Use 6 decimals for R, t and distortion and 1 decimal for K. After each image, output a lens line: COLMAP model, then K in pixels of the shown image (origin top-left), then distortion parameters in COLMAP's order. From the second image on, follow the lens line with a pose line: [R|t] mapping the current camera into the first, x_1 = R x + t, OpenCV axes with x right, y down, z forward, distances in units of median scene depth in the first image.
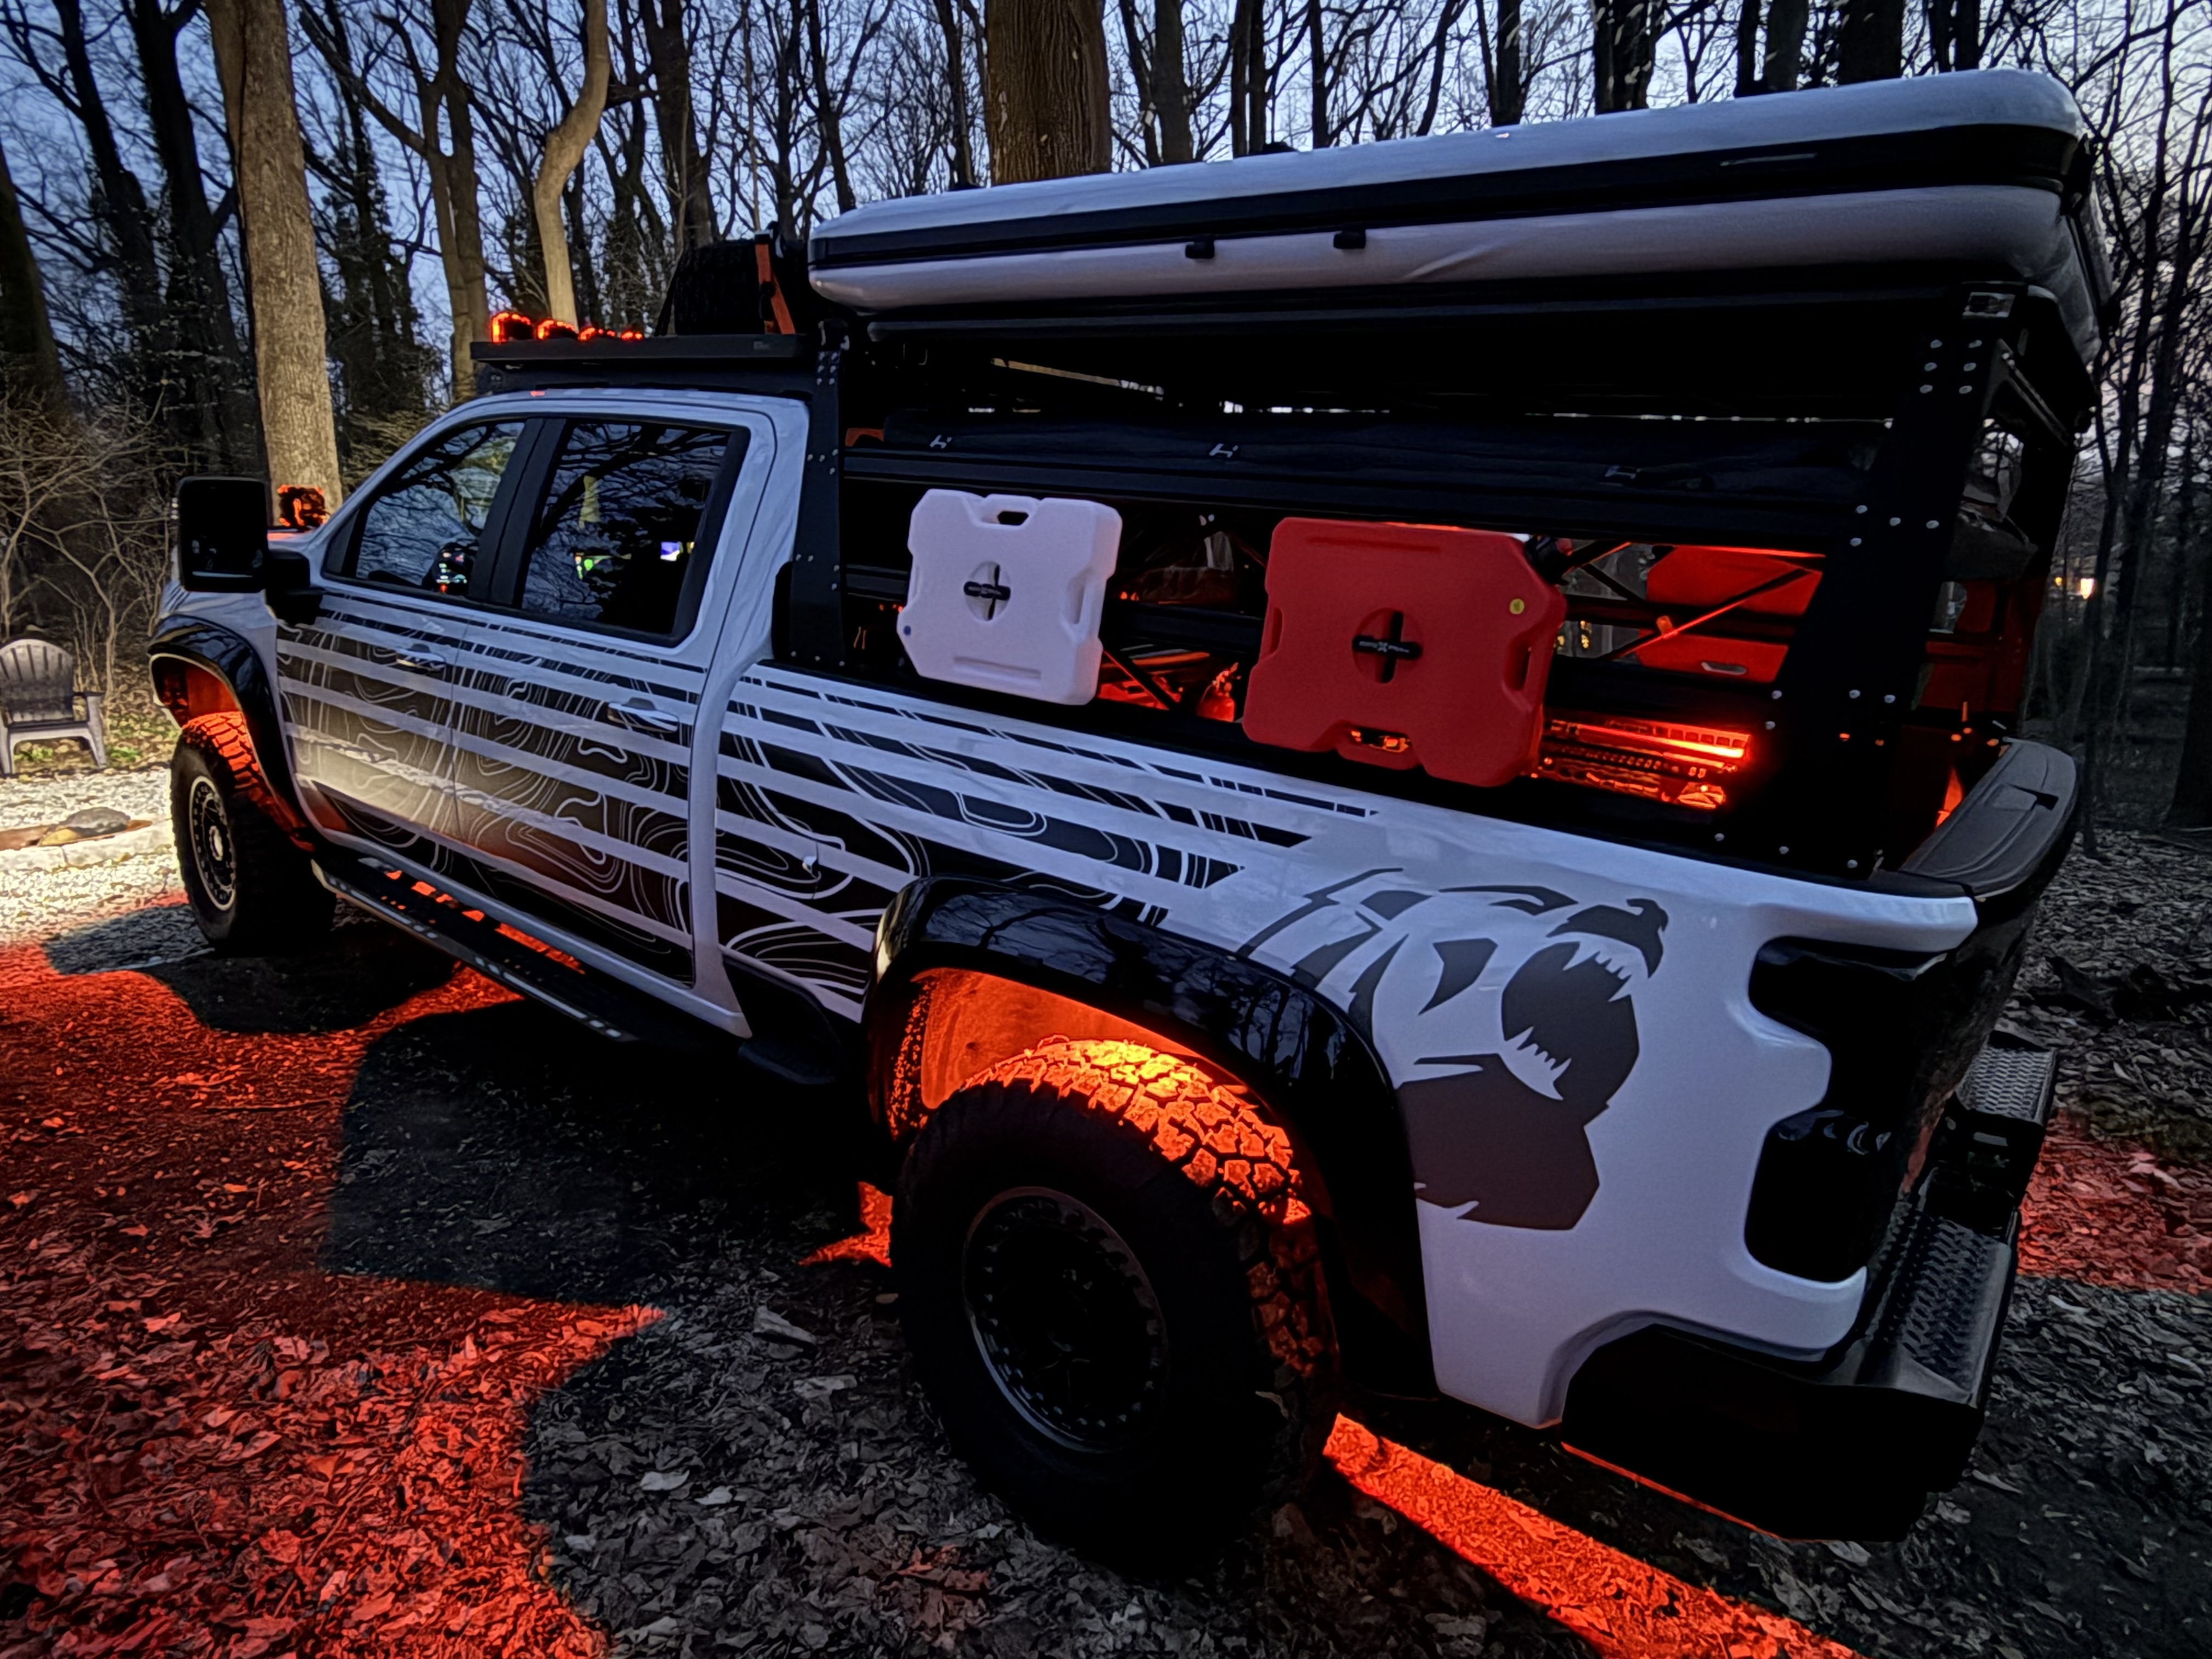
lens RADIAL K [[1318.0, 0, 1115.7], [0, 1318.0, 844.9], [0, 0, 1]] dist [-0.000423, 0.007815]
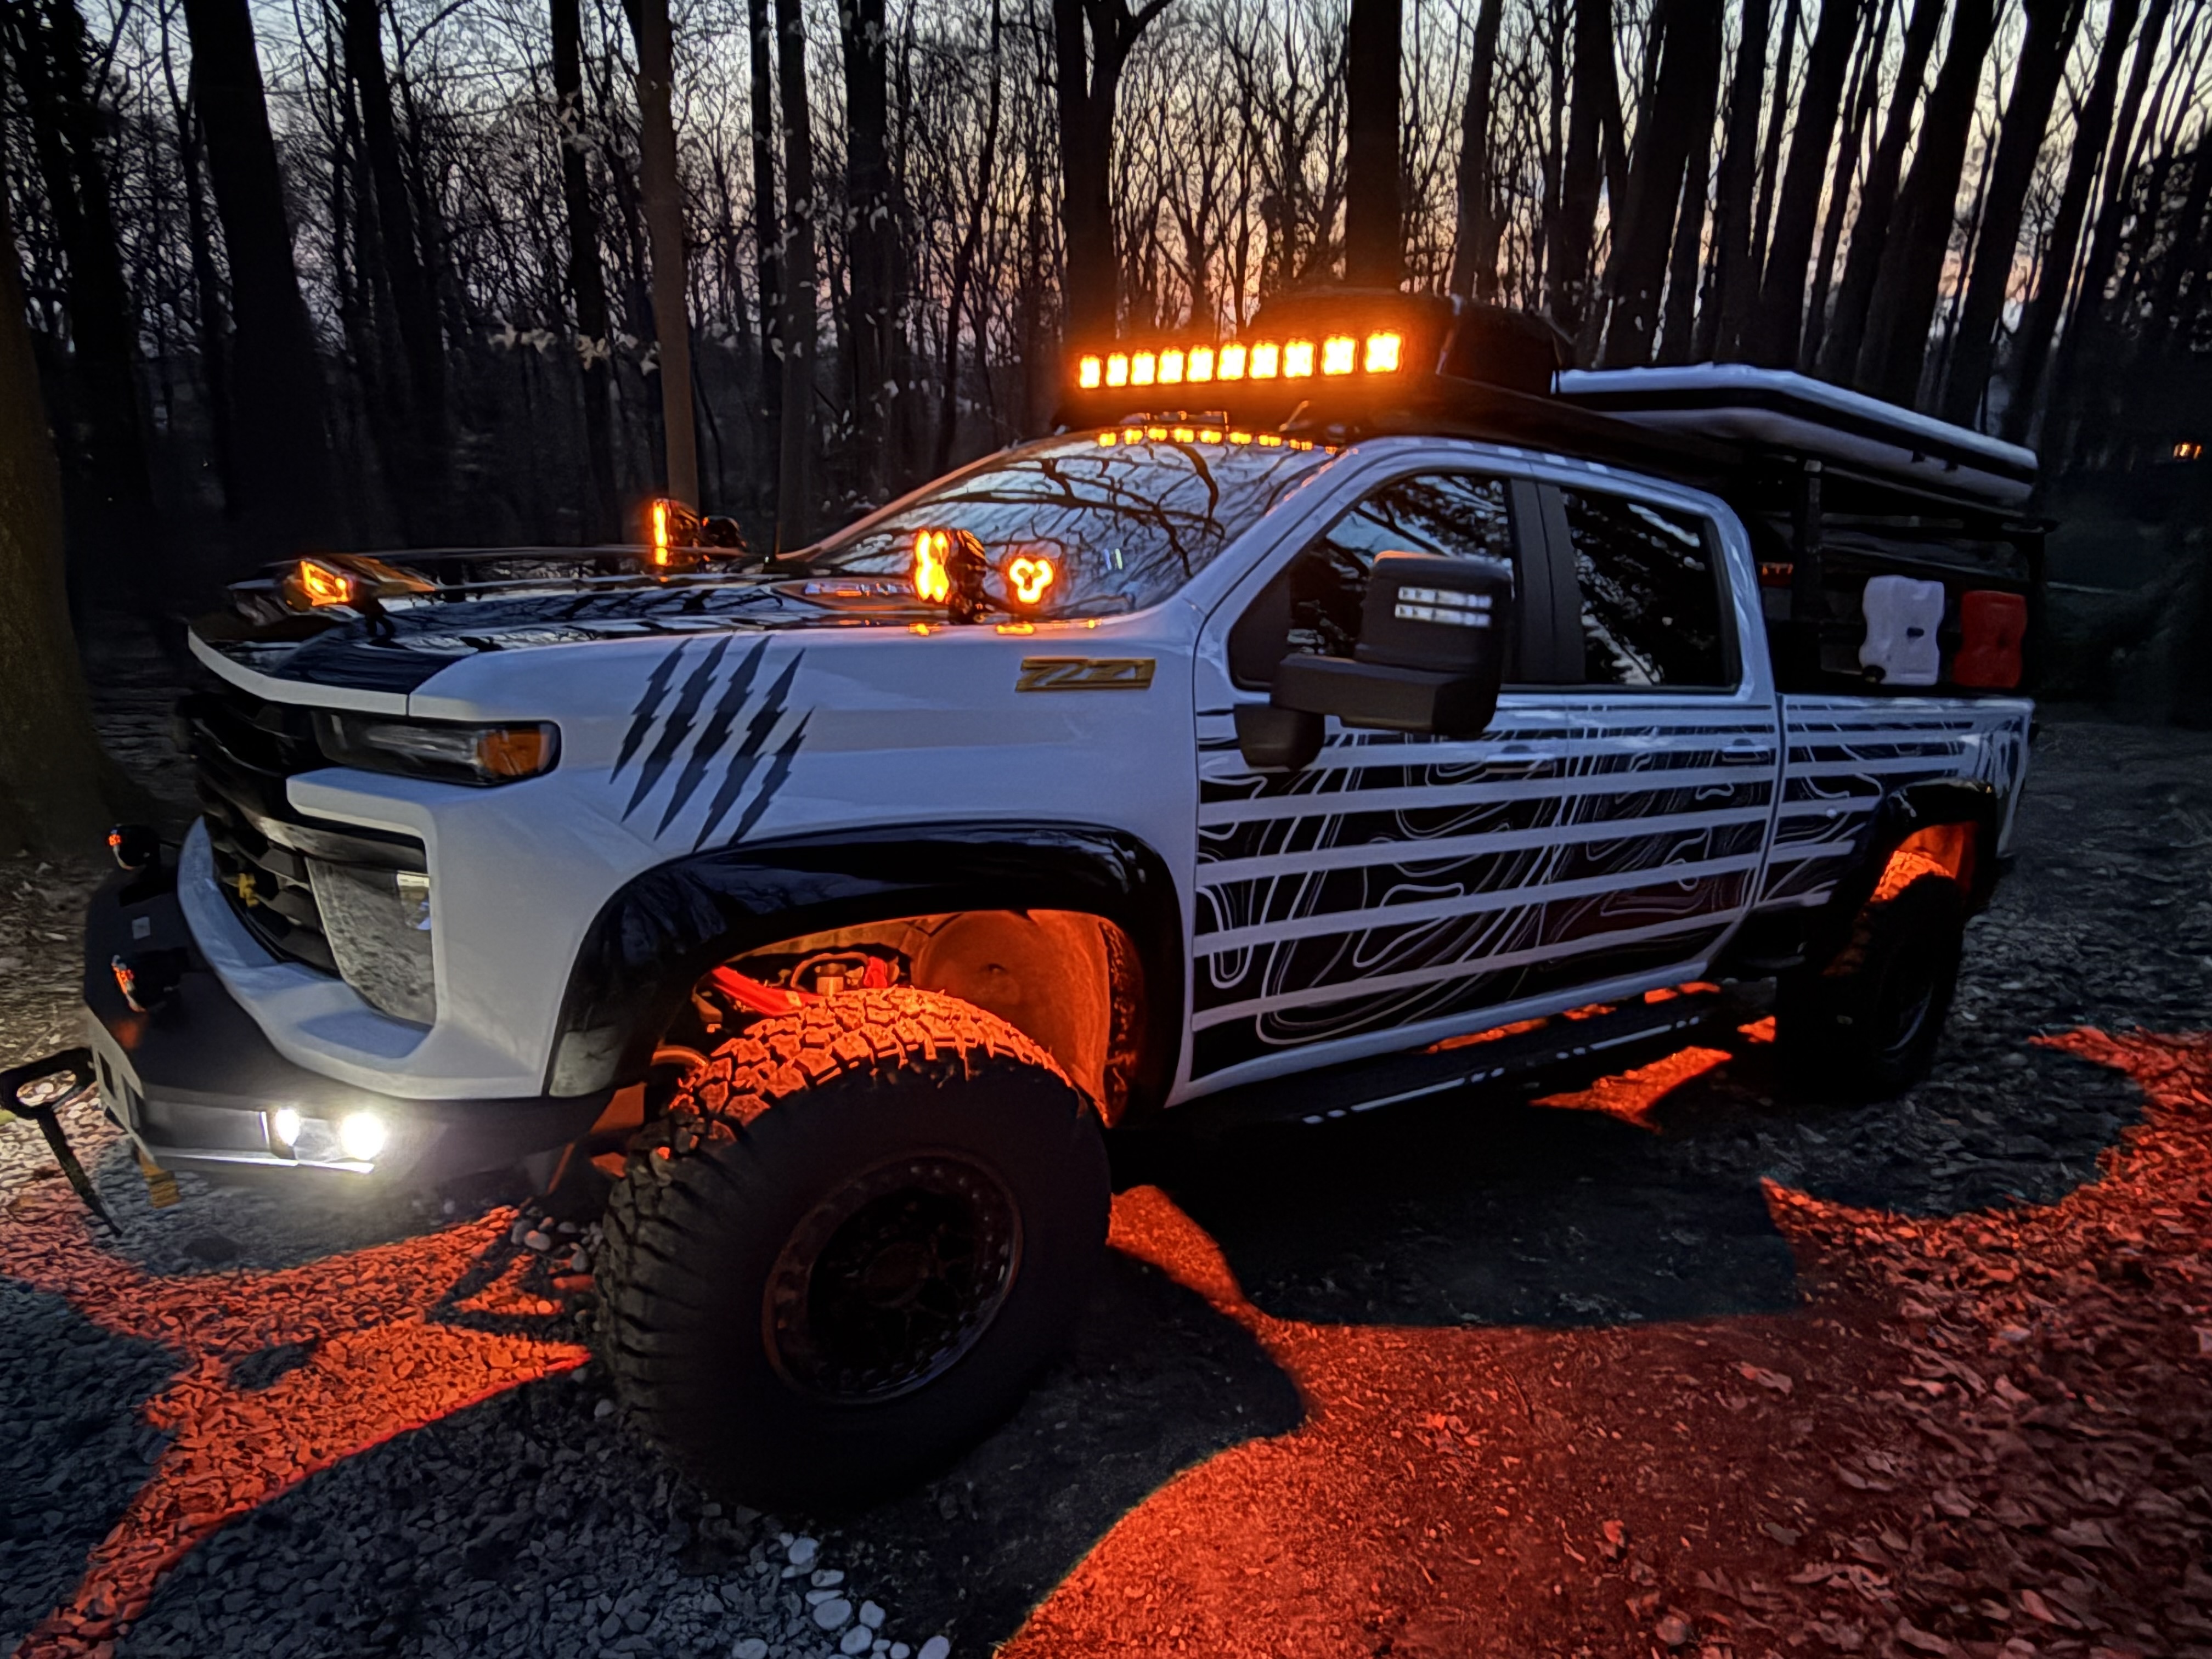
lens RADIAL K [[1318.0, 0, 1100.1], [0, 1318.0, 824.1], [0, 0, 1]] dist [-0.000423, 0.007815]
pose [[0.257392, -0.247023, 0.934200, -1.904734], [0.166584, 0.963642, 0.208911, -0.441801], [-0.951840, 0.101851, 0.289183, 1.371037]]
